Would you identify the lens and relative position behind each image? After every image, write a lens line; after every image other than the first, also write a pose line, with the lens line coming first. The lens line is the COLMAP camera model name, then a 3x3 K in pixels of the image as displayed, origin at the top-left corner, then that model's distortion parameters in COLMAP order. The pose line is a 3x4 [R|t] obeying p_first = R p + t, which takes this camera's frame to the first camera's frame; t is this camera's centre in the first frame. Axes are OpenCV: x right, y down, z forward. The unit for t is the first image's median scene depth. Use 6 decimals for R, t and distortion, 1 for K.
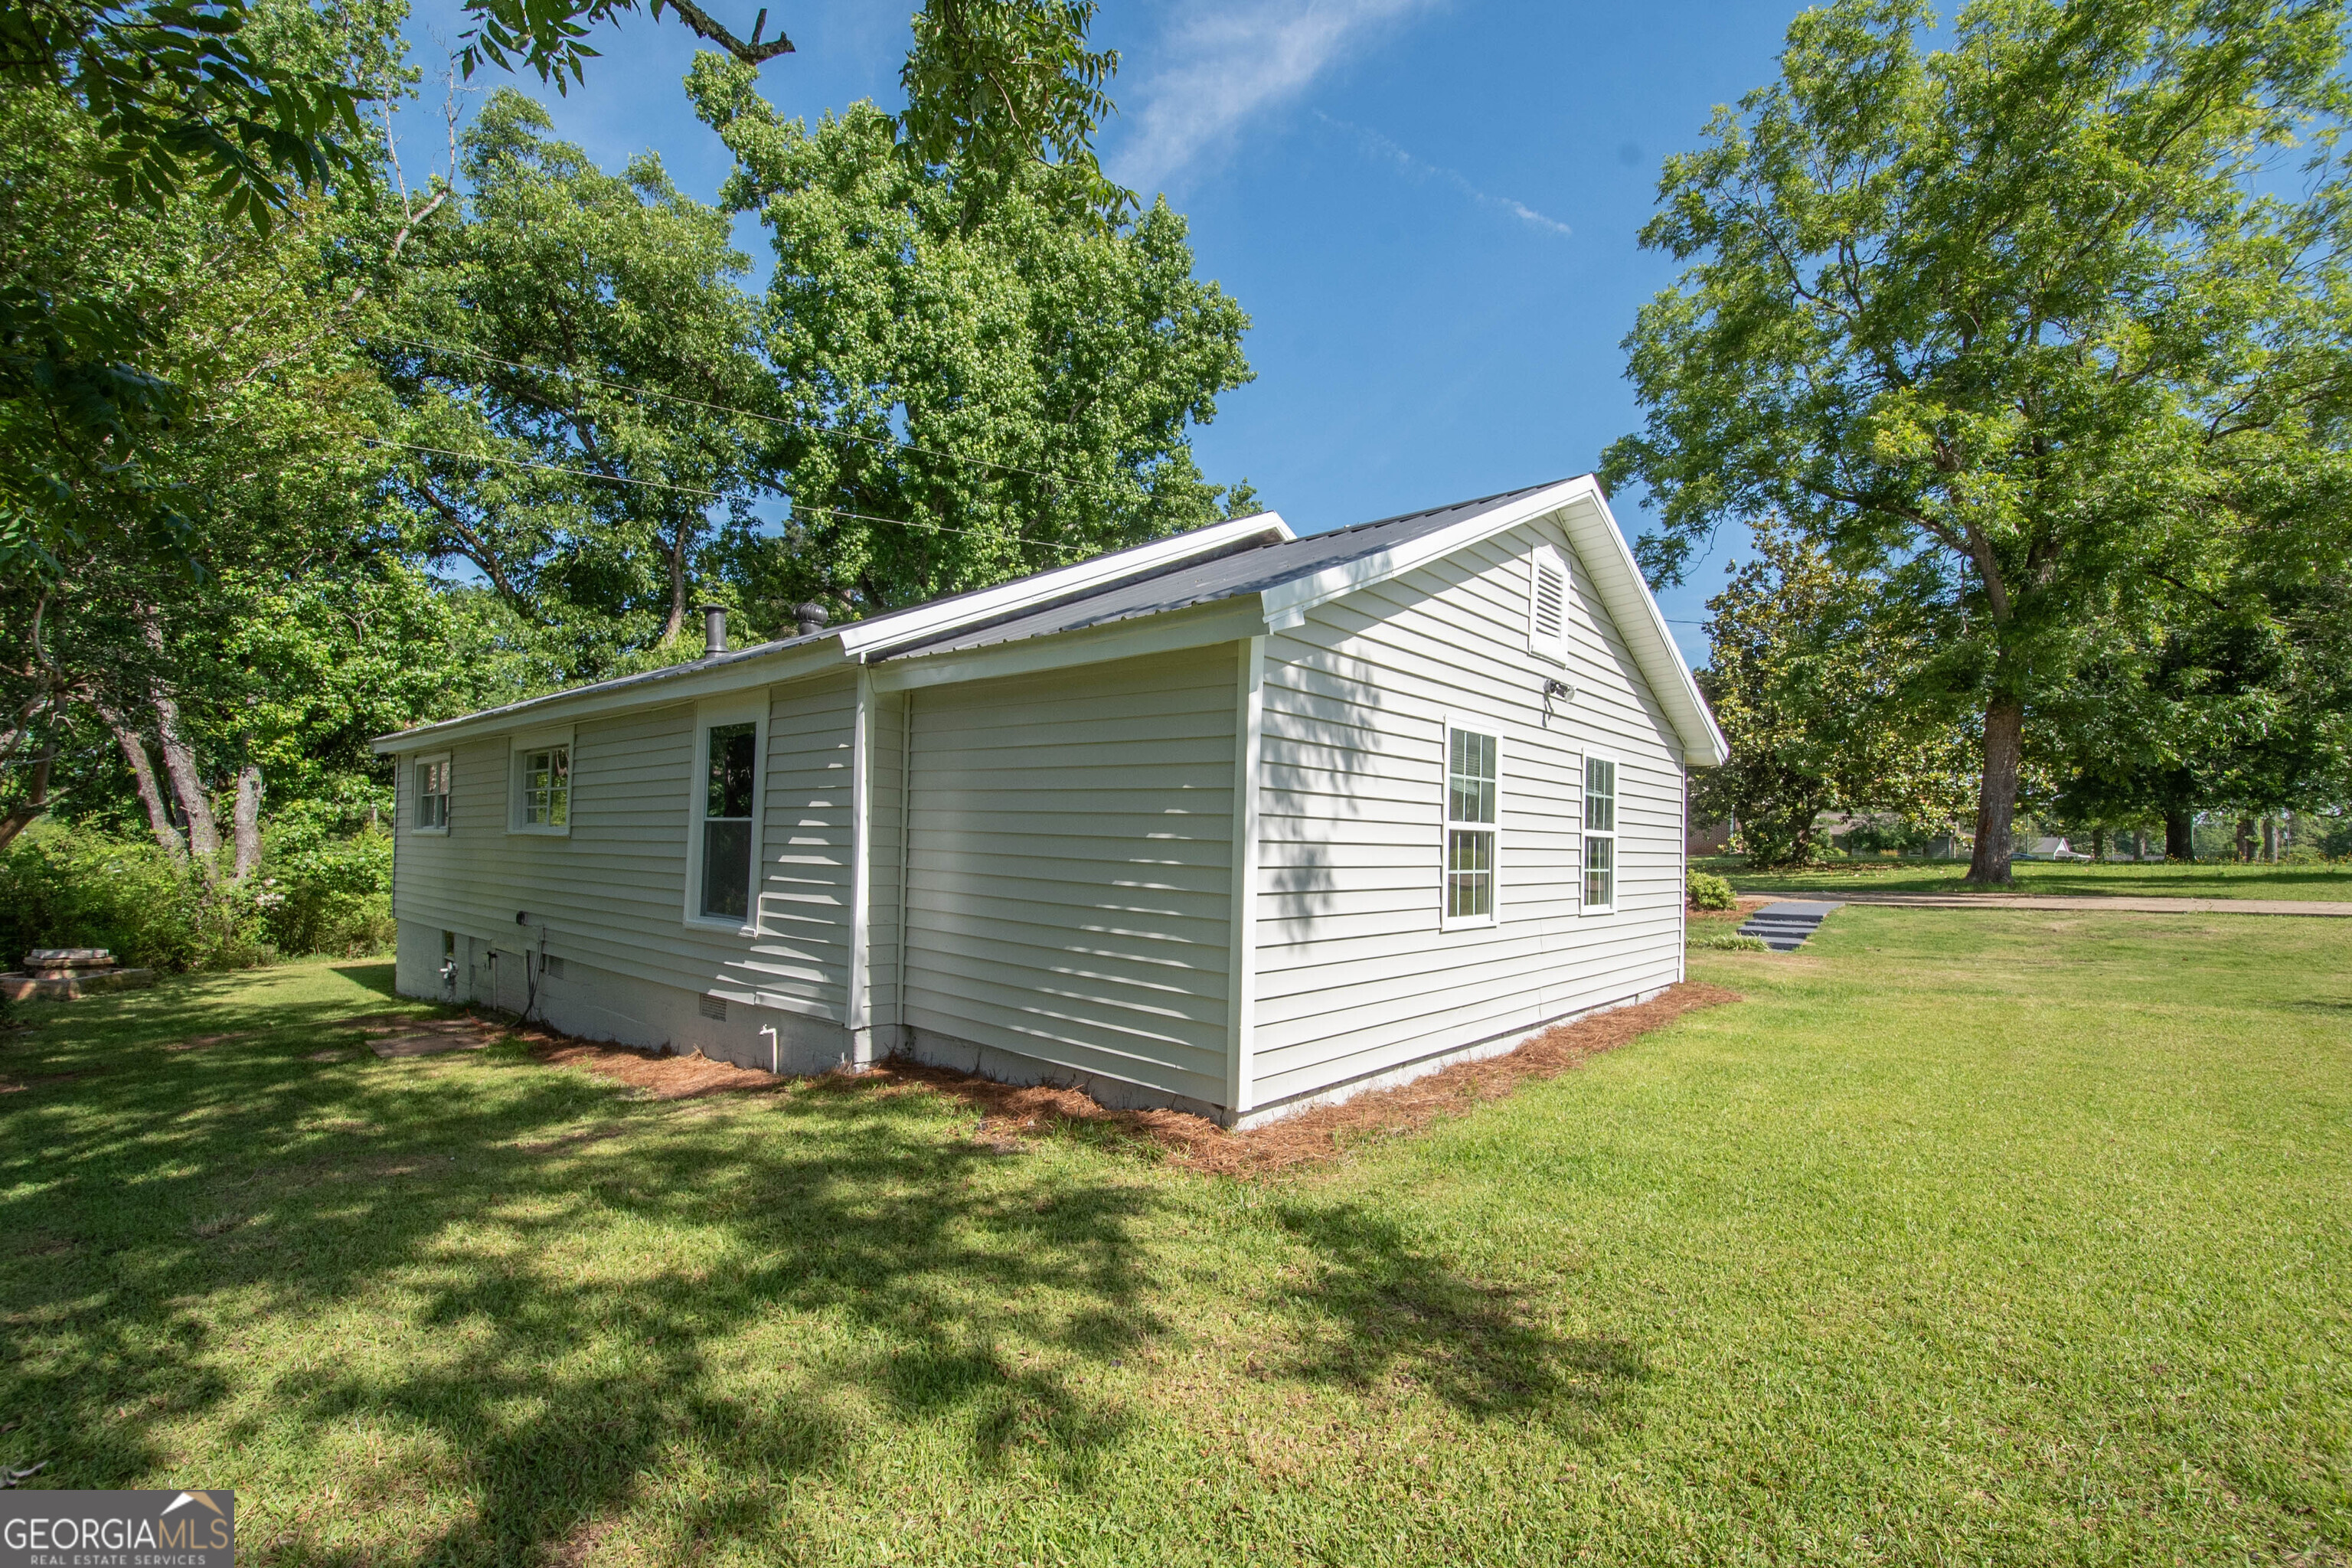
lens RADIAL K [[1037.7, 0, 1180.8], [0, 1037.7, 808.7], [0, 0, 1]] dist [0.014681, -0.024334]
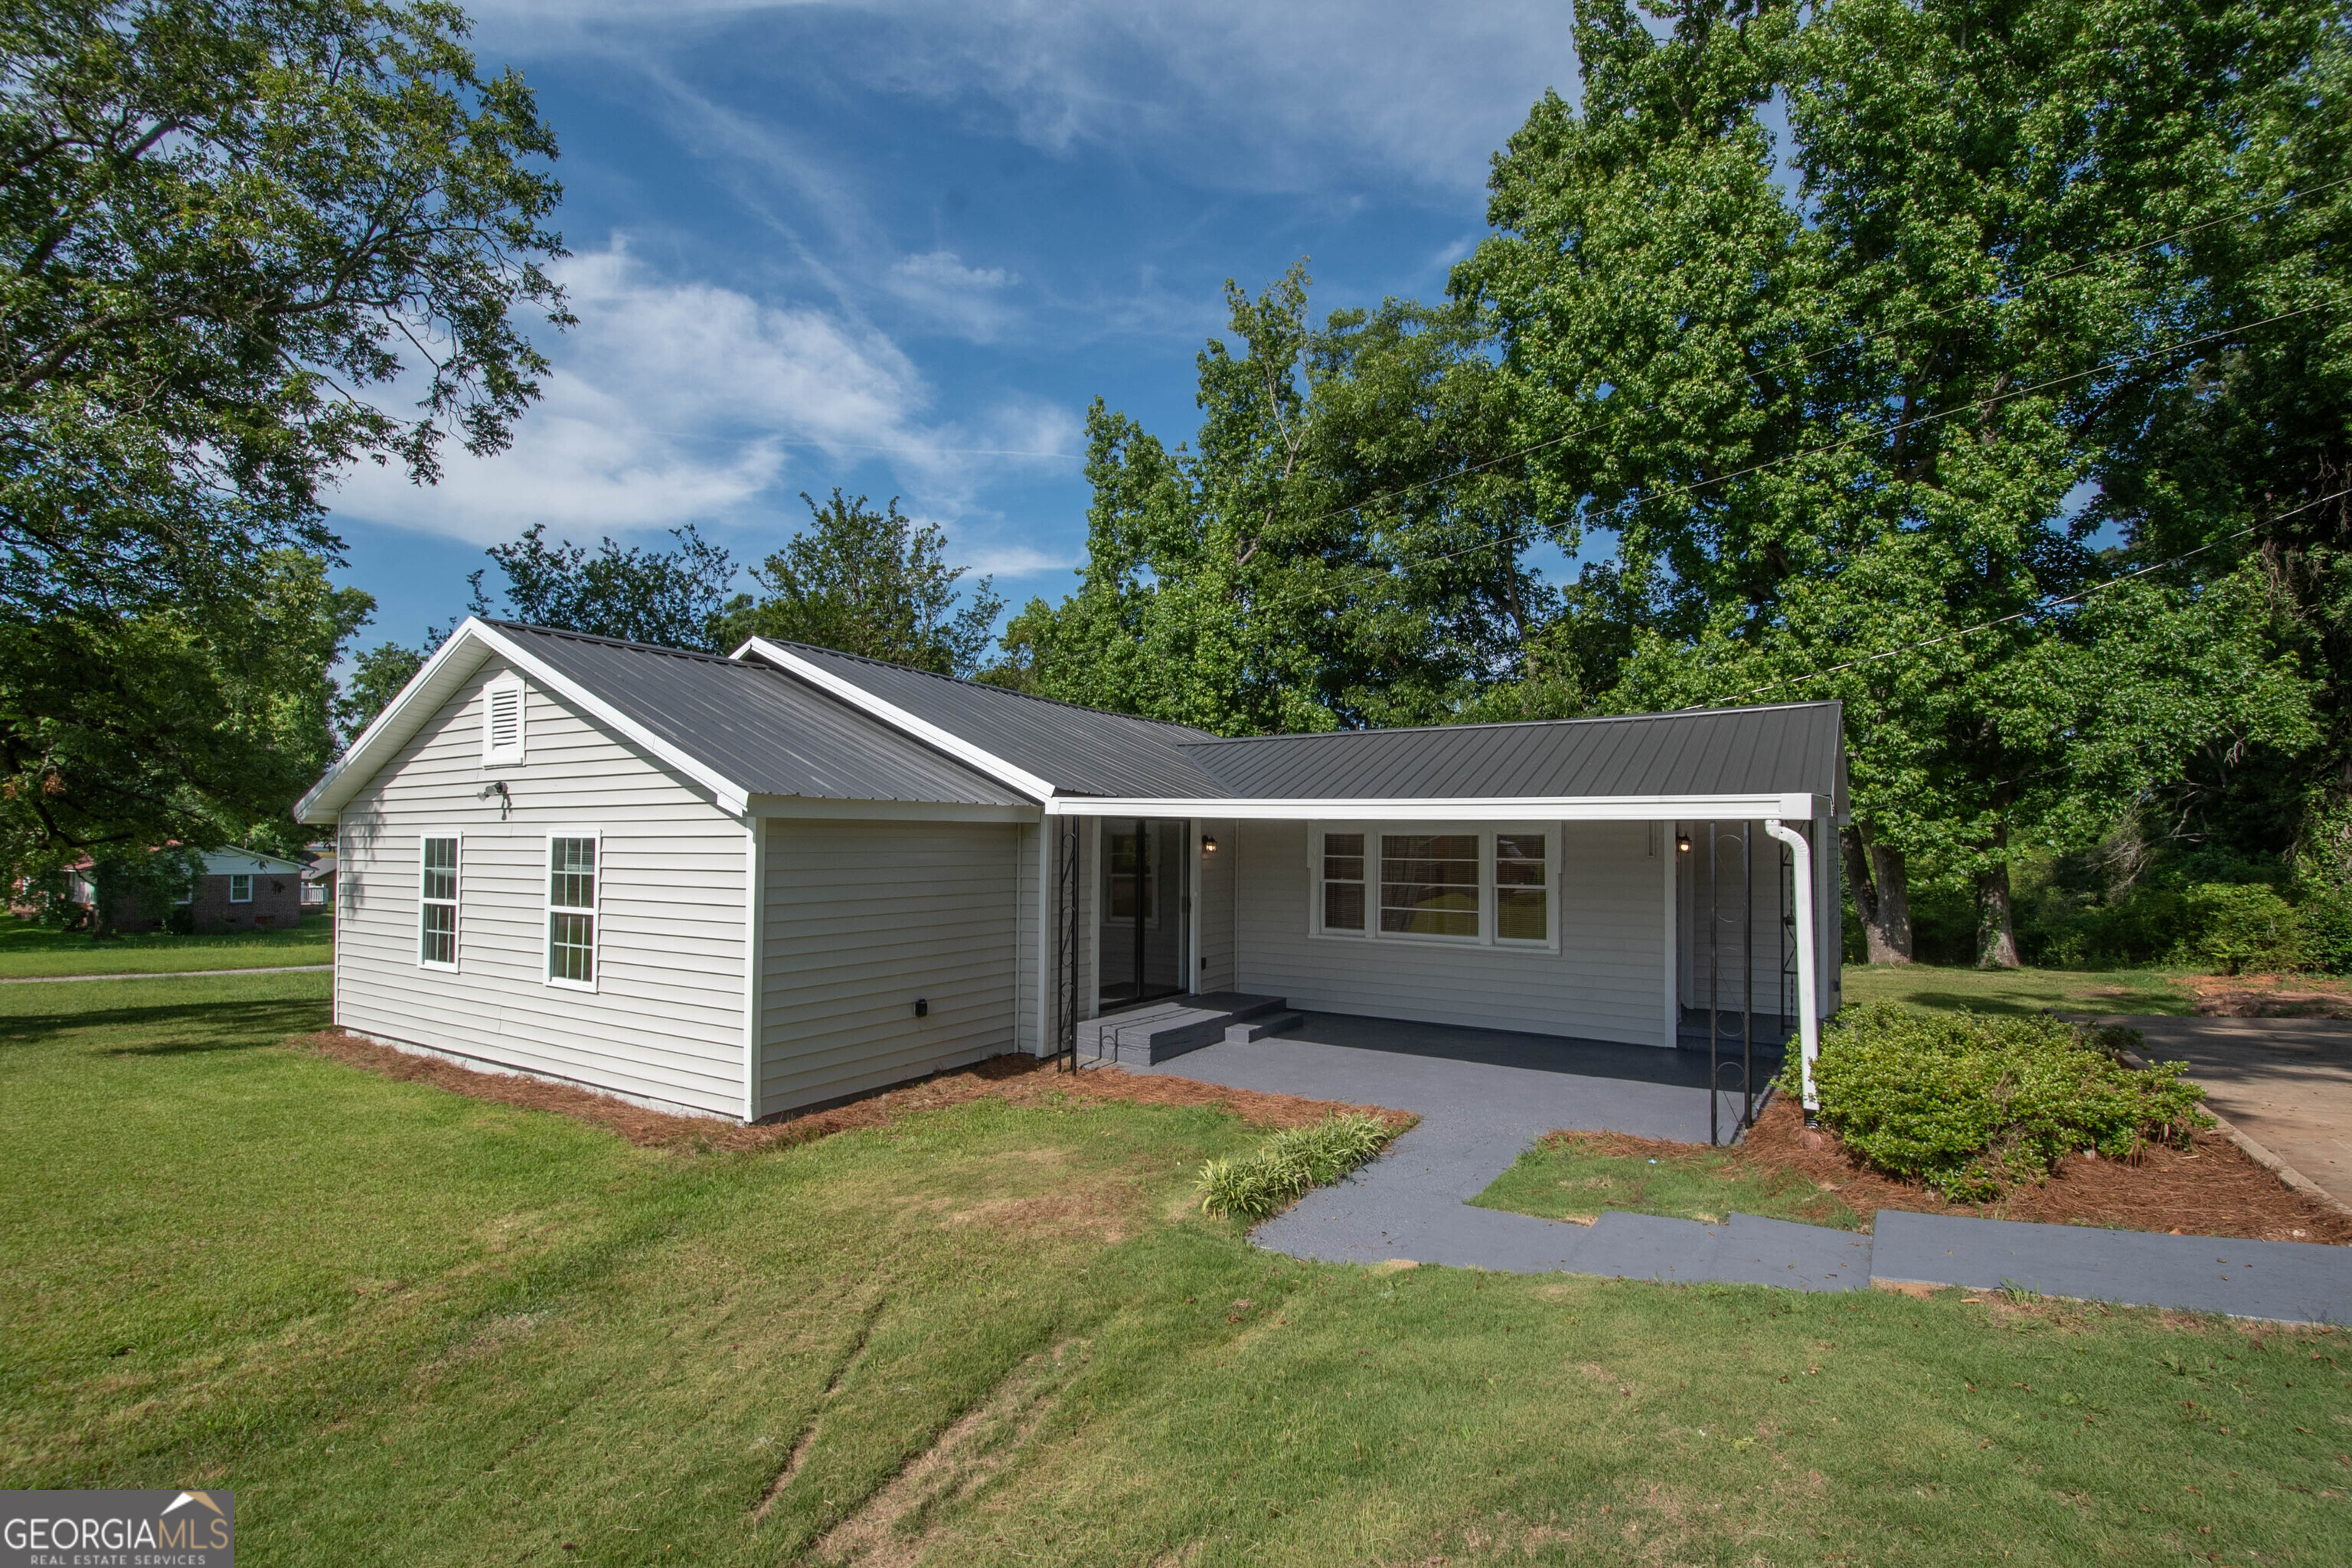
lens RADIAL K [[1060.9, 0, 1171.0], [0, 1060.9, 819.1], [0, 0, 1]] dist [0.019803, -0.027492]
pose [[0.141071, -0.047726, -0.988848, 1.704779], [0.030743, 0.998567, -0.043809, -0.001716], [0.989522, -0.024219, 0.142336, 1.600080]]
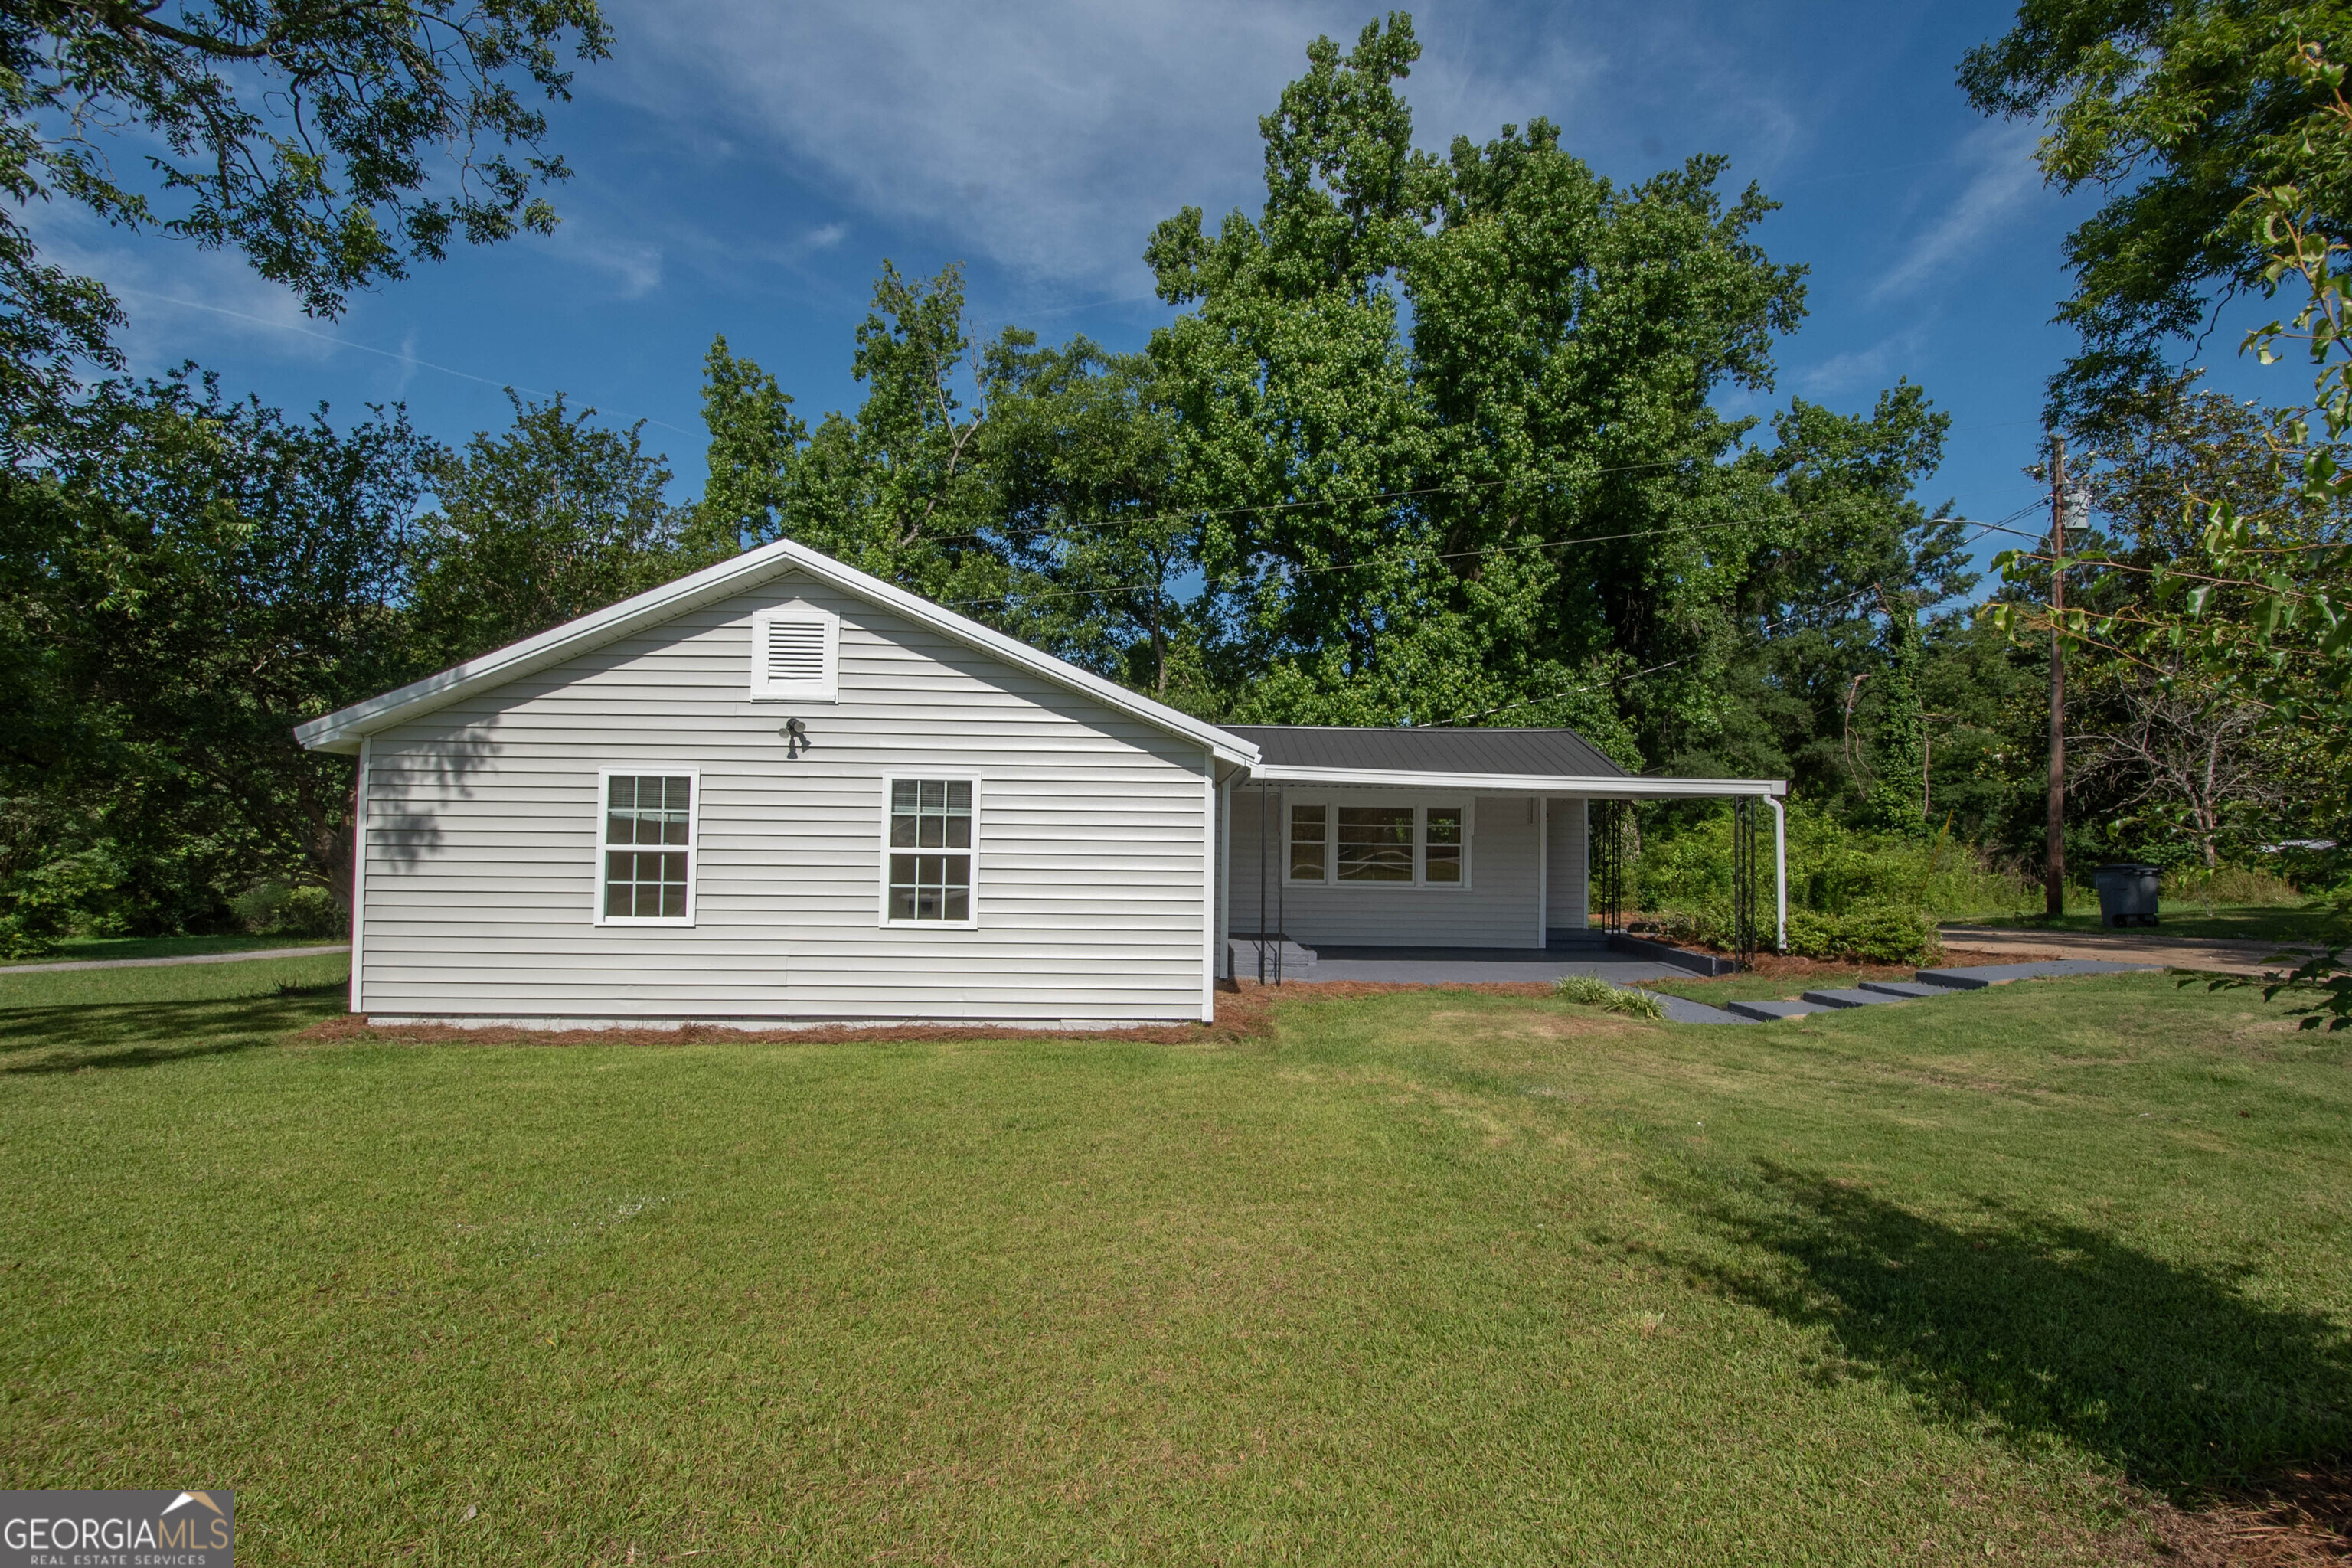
lens RADIAL K [[1068.2, 0, 1179.0], [0, 1068.2, 820.8], [0, 0, 1]] dist [0.018212, -0.028312]
pose [[0.674448, -0.033097, -0.737580, 1.516815], [0.025952, 0.999440, -0.021117, 0.025202], [0.737866, -0.004900, 0.674929, 0.514634]]
